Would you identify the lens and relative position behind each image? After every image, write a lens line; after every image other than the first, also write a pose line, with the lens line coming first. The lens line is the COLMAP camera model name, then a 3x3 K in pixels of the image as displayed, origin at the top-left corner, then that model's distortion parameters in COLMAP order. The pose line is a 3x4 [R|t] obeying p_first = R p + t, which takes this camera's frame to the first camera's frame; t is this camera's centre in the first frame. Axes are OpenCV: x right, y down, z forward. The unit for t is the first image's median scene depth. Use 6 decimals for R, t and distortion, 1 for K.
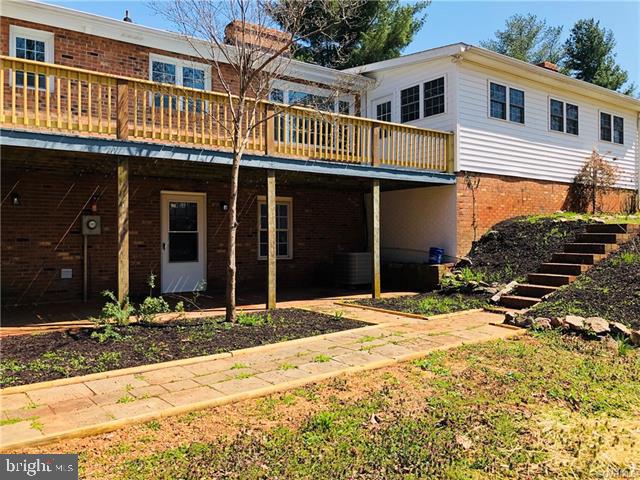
lens RADIAL K [[527.0, 0, 320.1], [0, 527.0, 239.7], [0, 0, 1]] dist [0.048367, -0.060289]
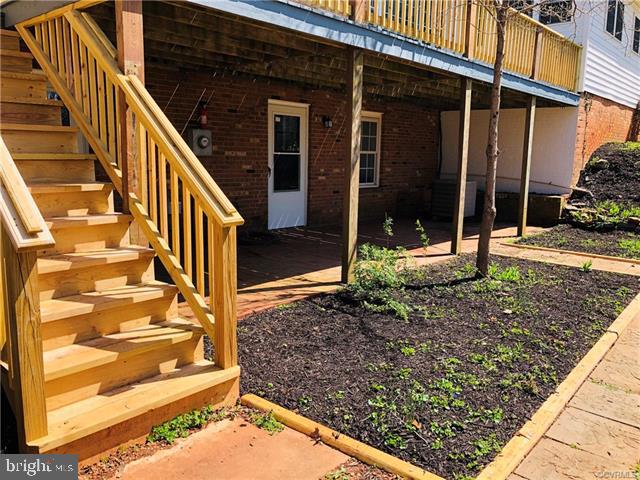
lens RADIAL K [[527.0, 0, 321.8], [0, 527.0, 235.6], [0, 0, 1]] dist [0.048367, -0.060289]
pose [[0.973151, -0.010539, 0.229928, -0.397919], [-0.024652, 0.988433, 0.149642, -0.012800], [-0.228846, -0.151292, 0.961634, 0.209808]]
